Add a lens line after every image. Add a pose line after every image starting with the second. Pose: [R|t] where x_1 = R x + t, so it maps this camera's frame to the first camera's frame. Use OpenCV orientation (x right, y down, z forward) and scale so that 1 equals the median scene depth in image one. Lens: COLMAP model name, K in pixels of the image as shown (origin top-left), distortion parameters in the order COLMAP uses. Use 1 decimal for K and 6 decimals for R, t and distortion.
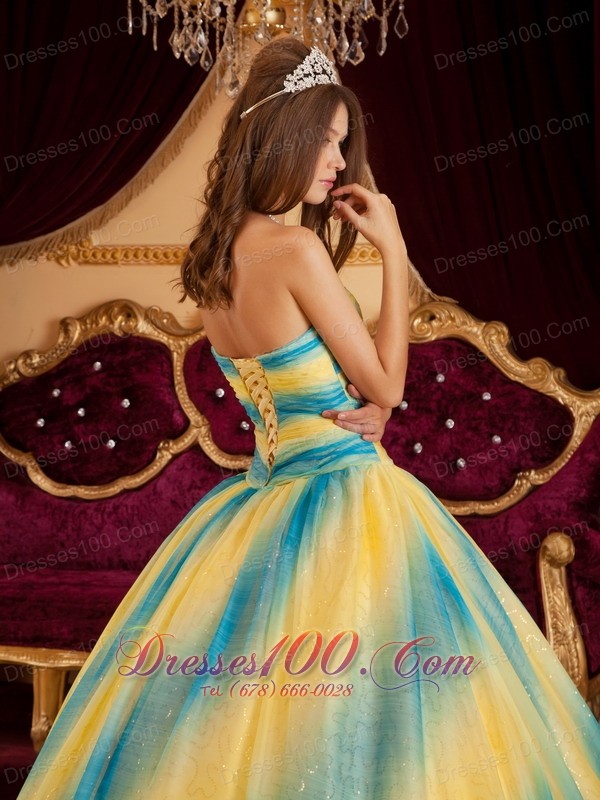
lens RADIAL K [[1818.2, 0, 304.2], [0, 1818.2, 398.7], [0, 0, 1]] dist [0.212802, 0.000000]
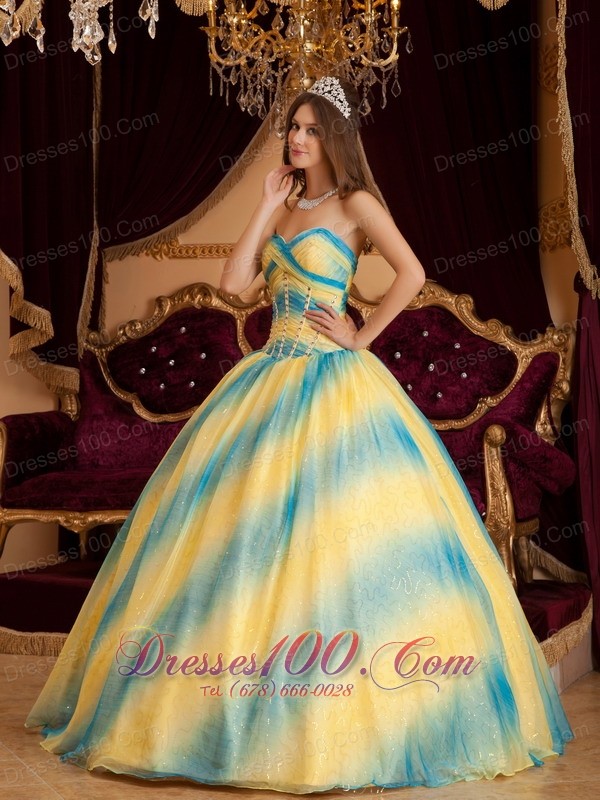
lens RADIAL K [[1818.2, 0, 294.4], [0, 1818.2, 406.6], [0, 0, 1]] dist [0.212802, 0.000000]
pose [[0.999581, 0.001562, -0.028915, 0.012874], [-0.002154, 0.999788, -0.020456, 0.070788], [0.028877, 0.020510, 0.999373, -0.401790]]
